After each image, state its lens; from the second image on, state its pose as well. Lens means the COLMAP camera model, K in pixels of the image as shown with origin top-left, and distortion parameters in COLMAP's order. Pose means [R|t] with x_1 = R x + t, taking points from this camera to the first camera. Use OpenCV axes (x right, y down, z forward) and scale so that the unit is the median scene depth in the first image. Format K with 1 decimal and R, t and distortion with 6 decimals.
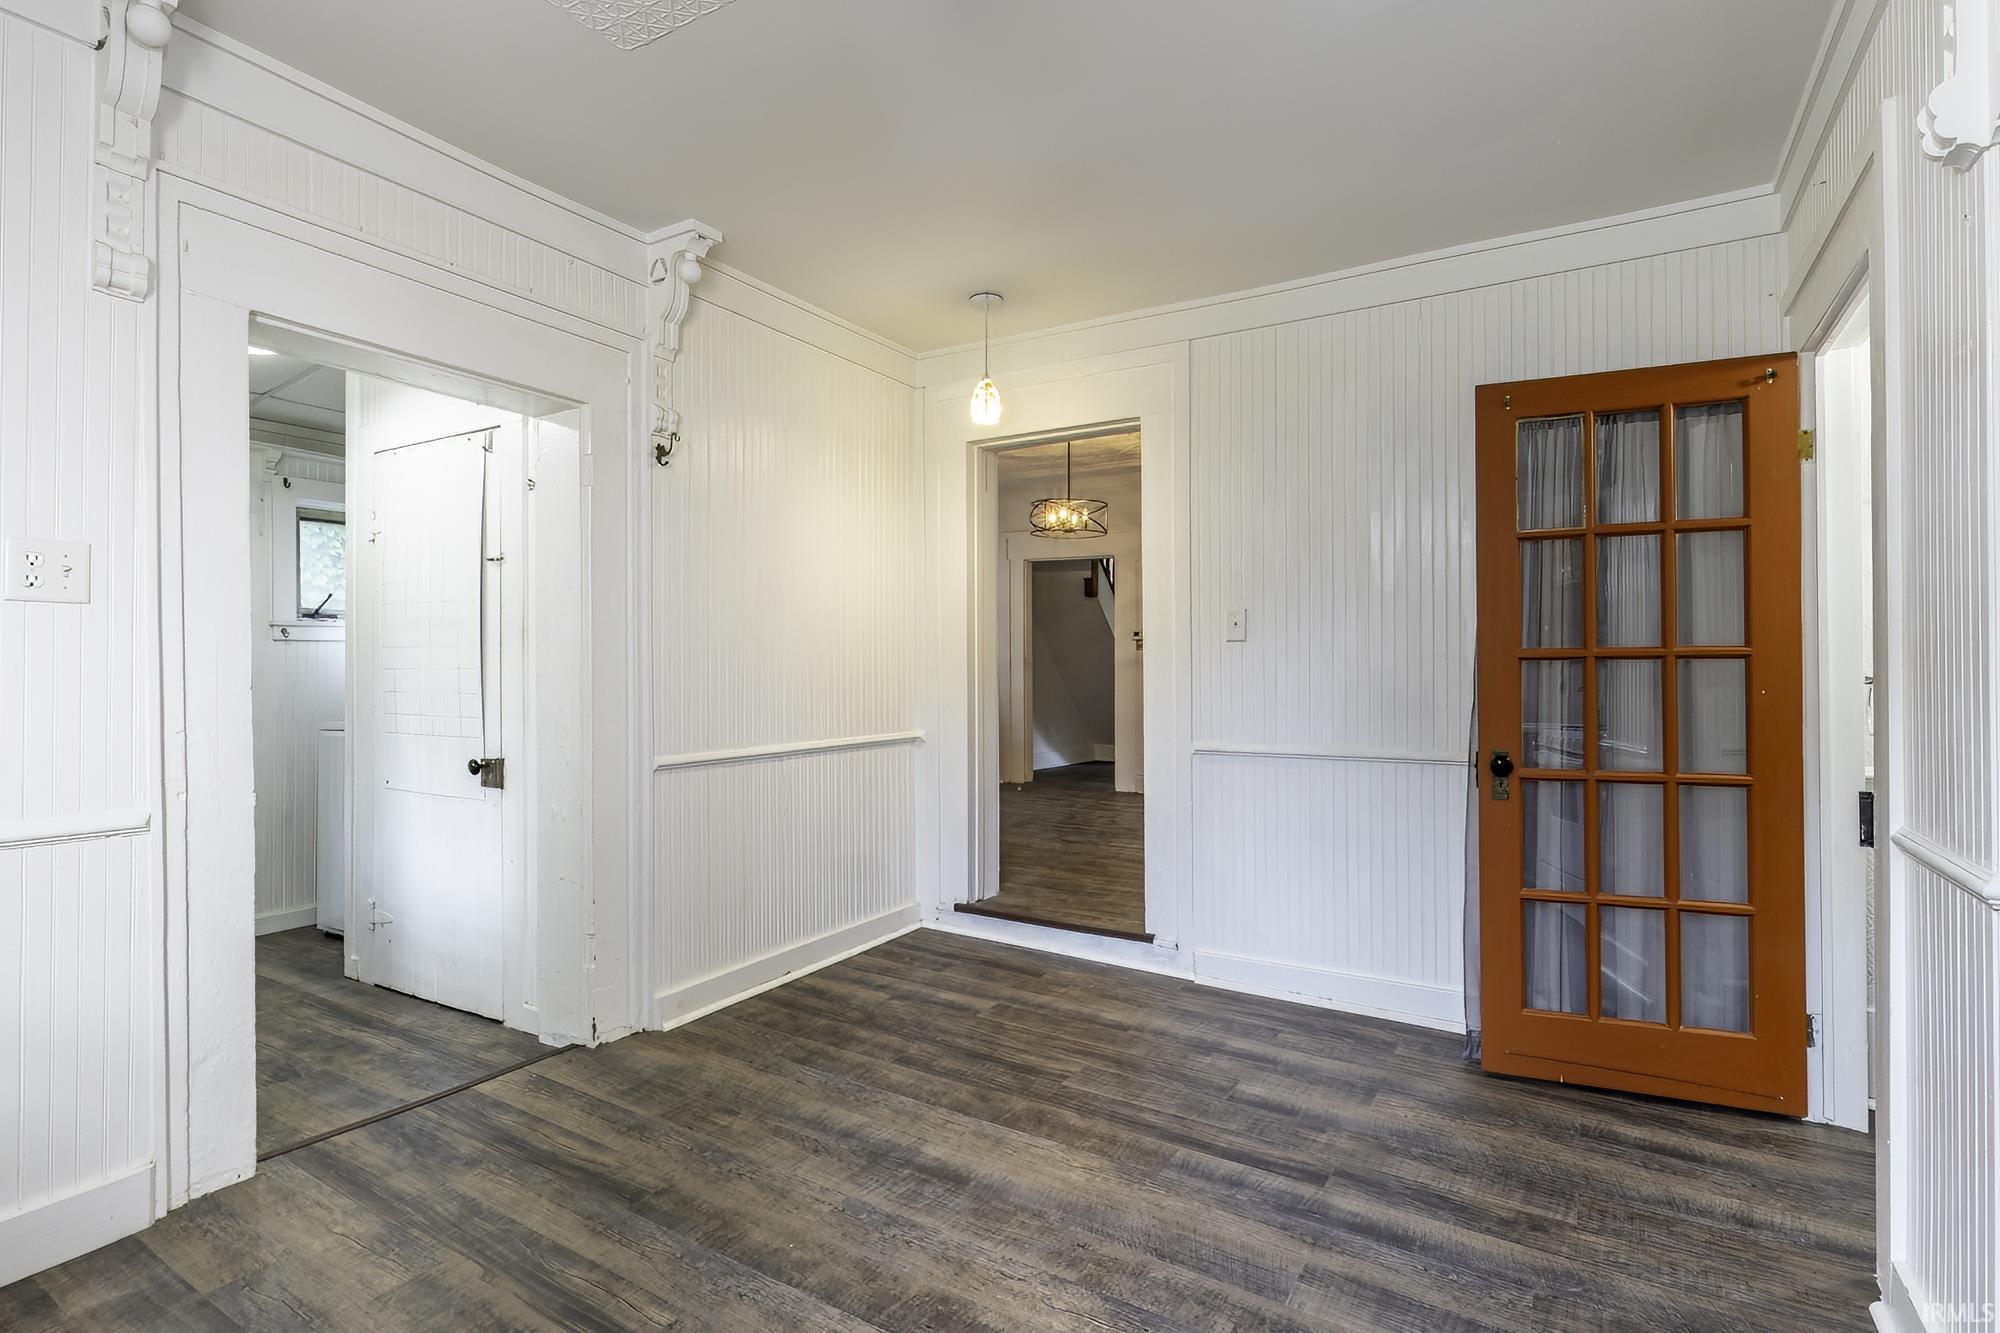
lens RADIAL K [[970.6, 0, 1012.8], [0, 970.6, 667.8], [0, 0, 1]] dist [0.000647, -0.001455]
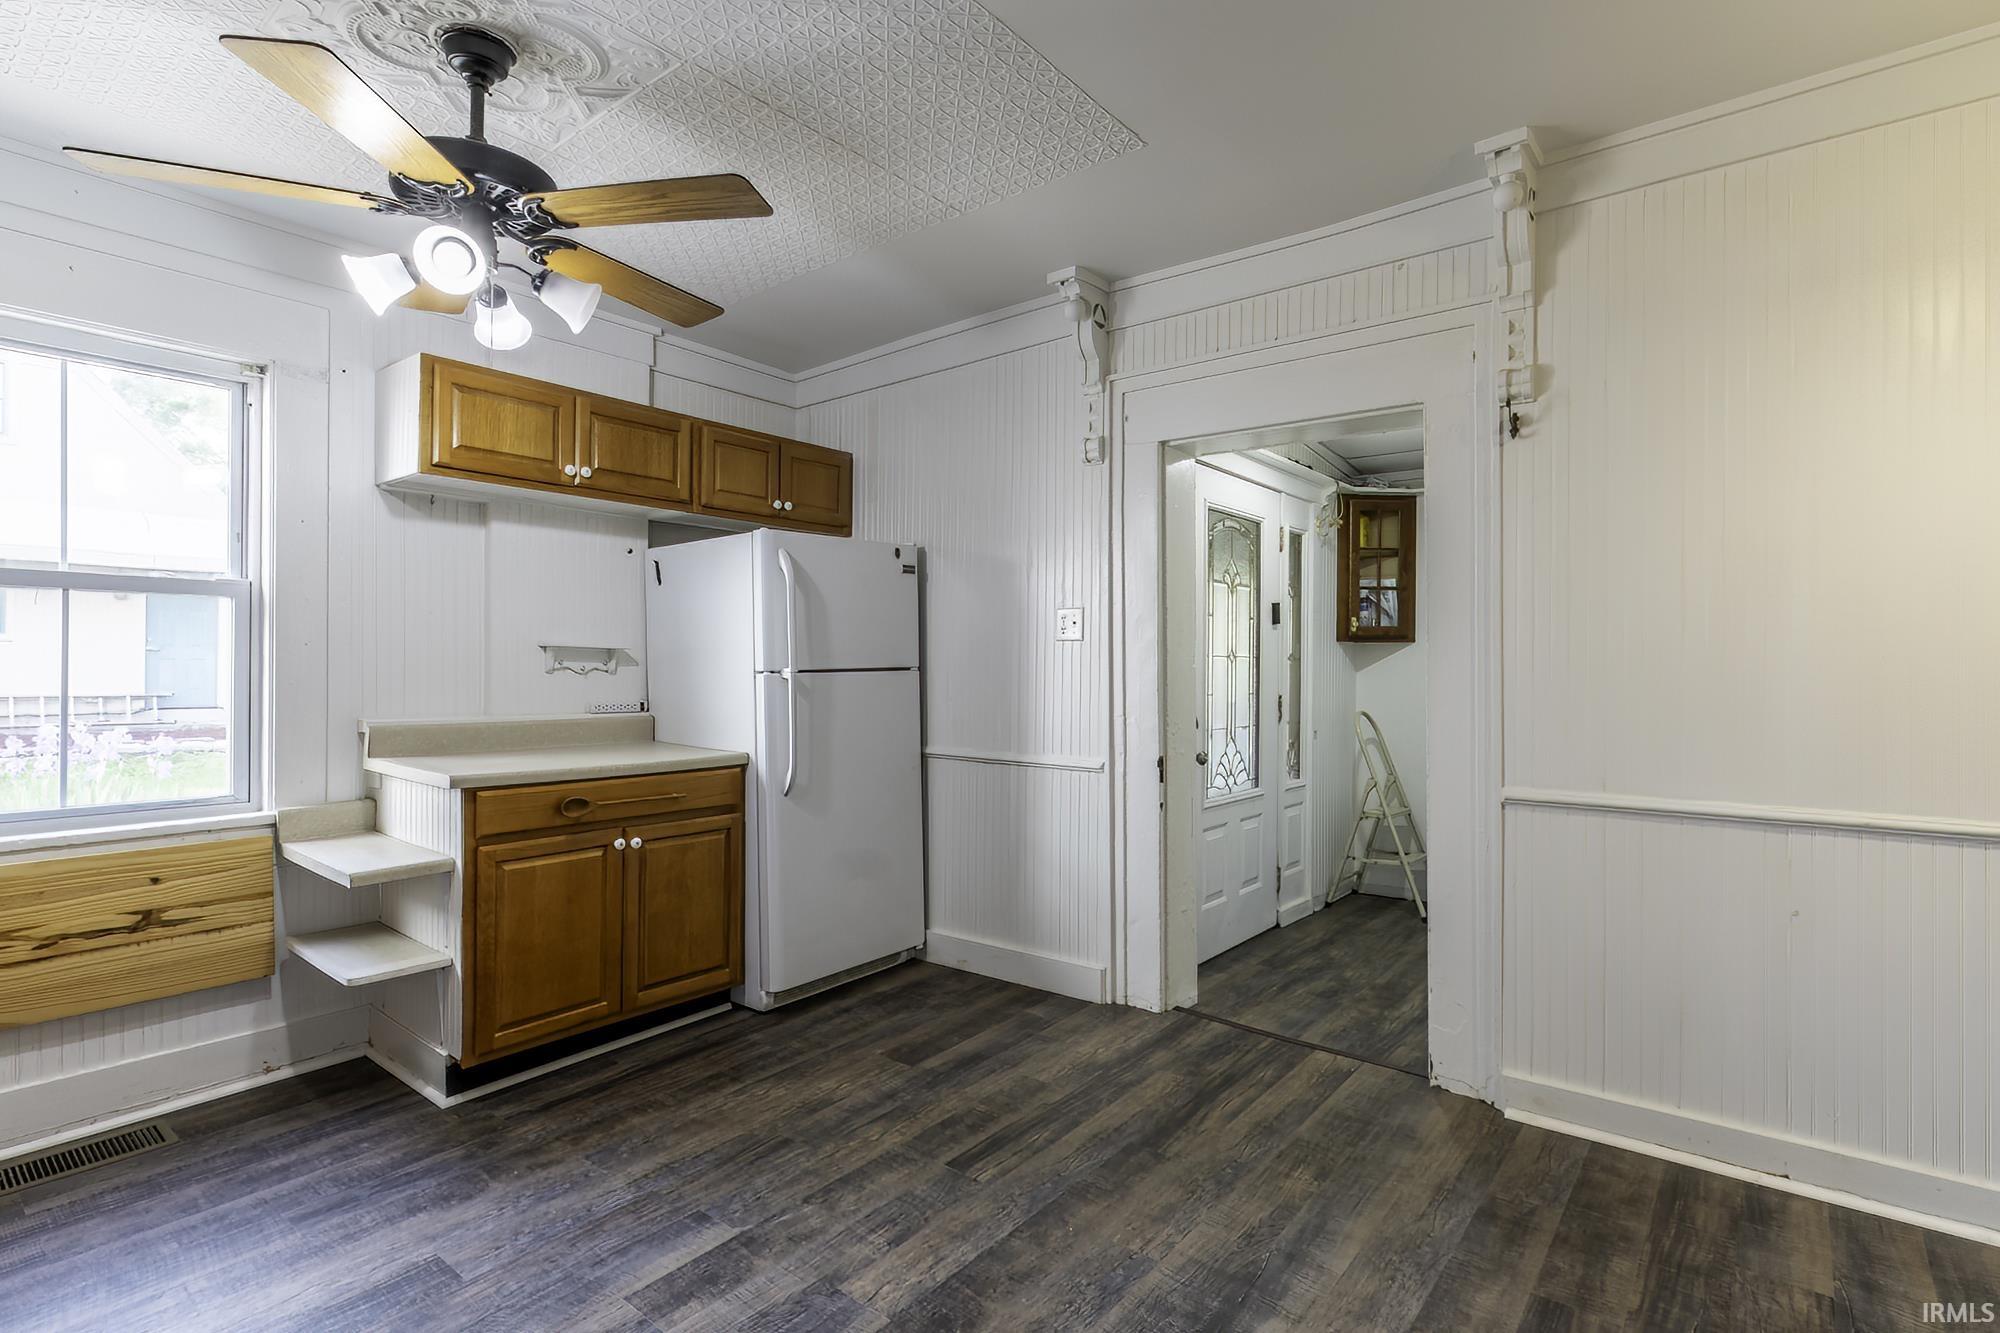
lens RADIAL K [[970.6, 0, 1003.2], [0, 970.6, 669.0], [0, 0, 1]] dist [0.000647, -0.001455]
pose [[-0.148651, 0.000234, -0.988890, 0.638696], [-0.007124, 0.999974, 0.001307, -0.010878], [0.988864, 0.007239, -0.148645, 0.834945]]
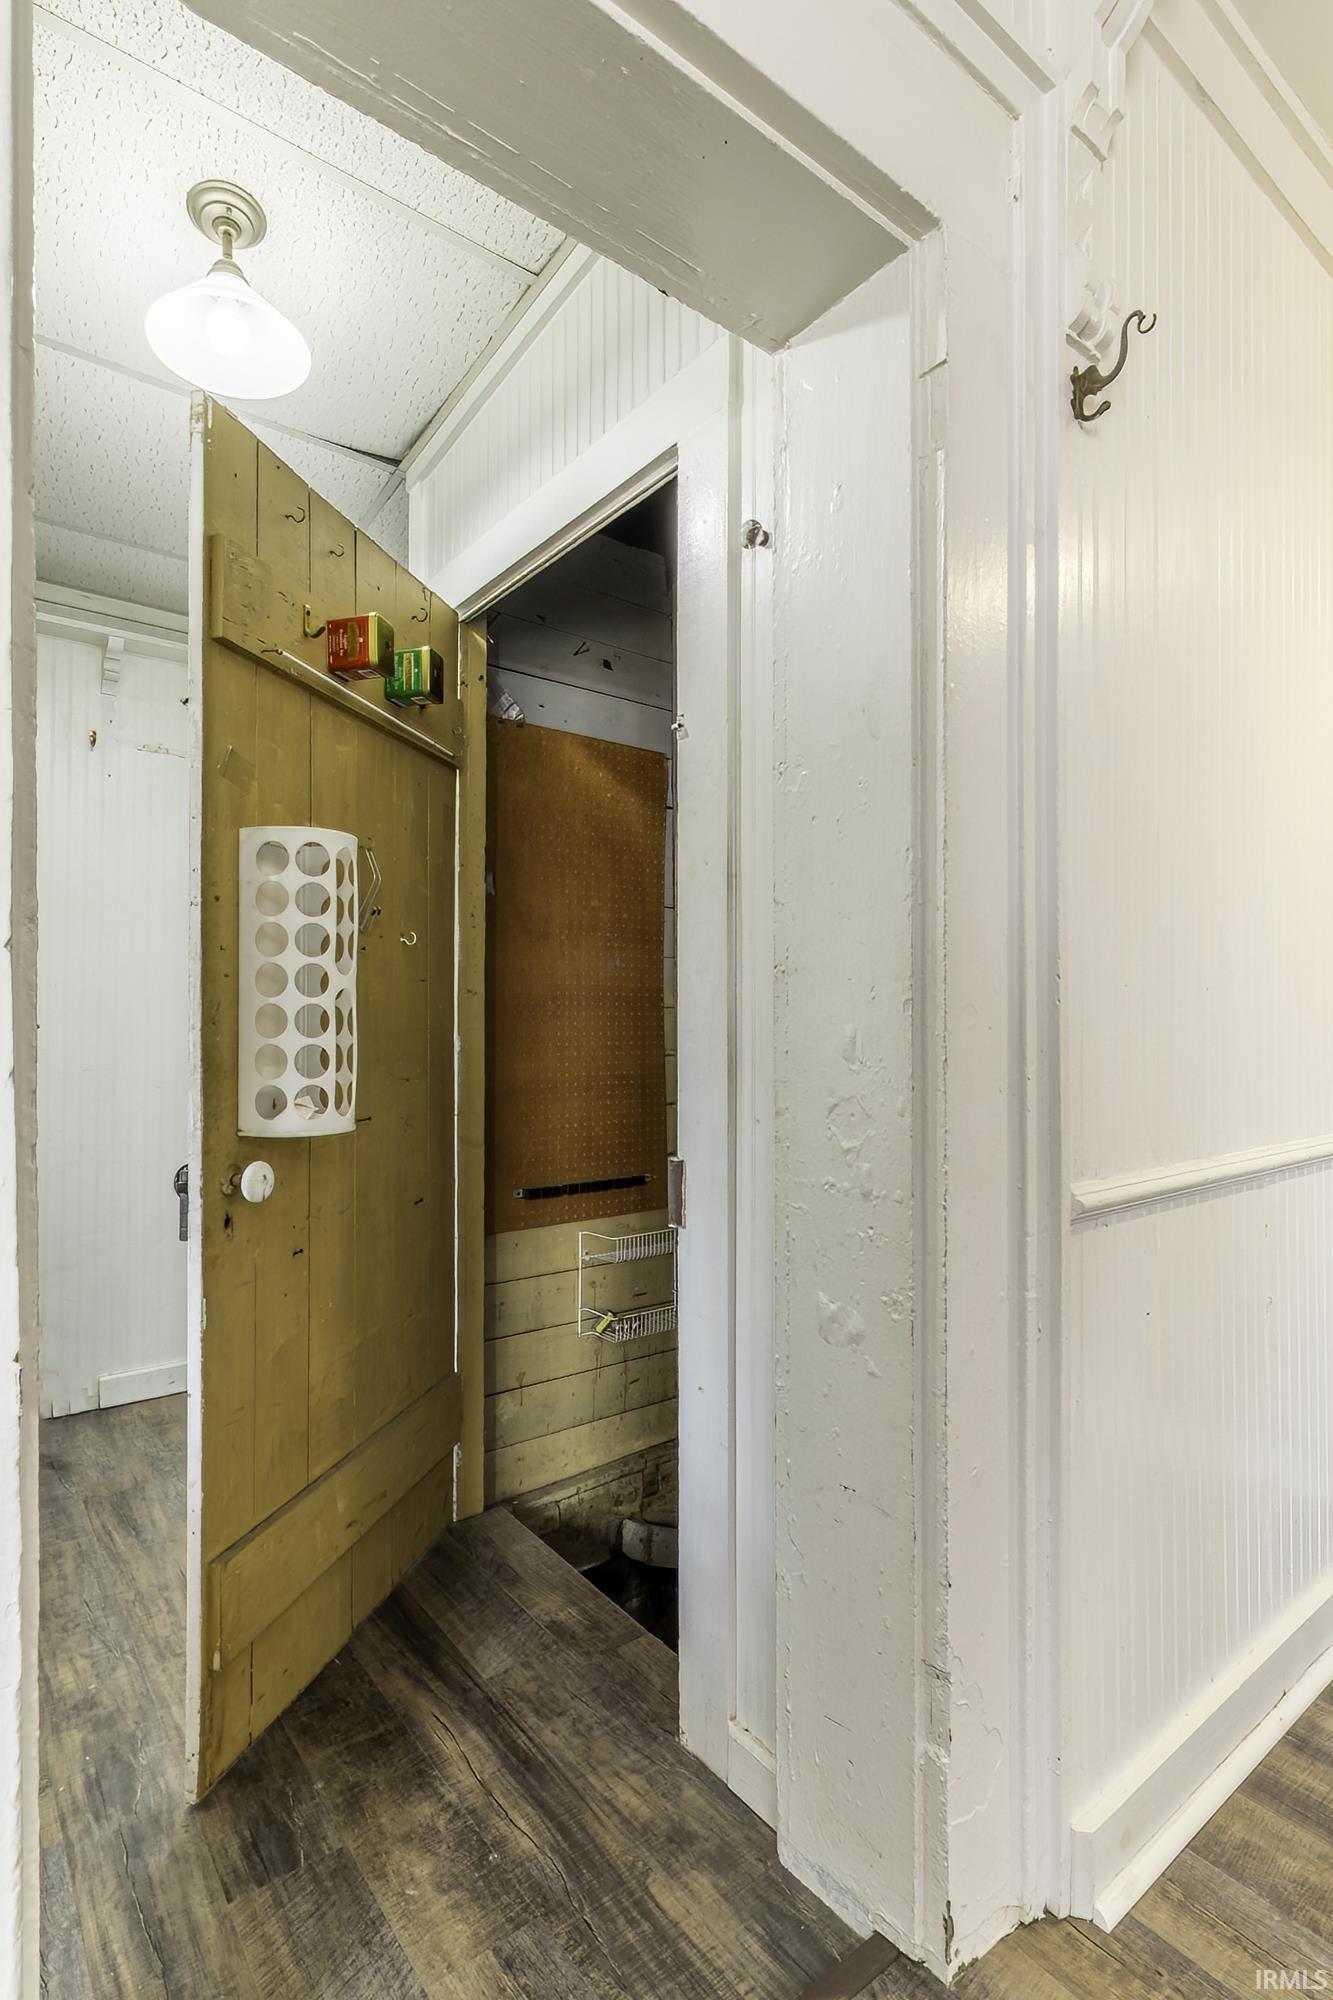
lens RADIAL K [[970.6, 0, 634.2], [0, 970.6, 1019.3], [0, 0, 1]] dist [0.000647, -0.001455]
pose [[0.924994, 0.000954, -0.379981, -0.460835], [-0.003590, 0.999974, -0.006229, 0.036008], [0.379965, 0.007126, 0.924973, 0.703371]]
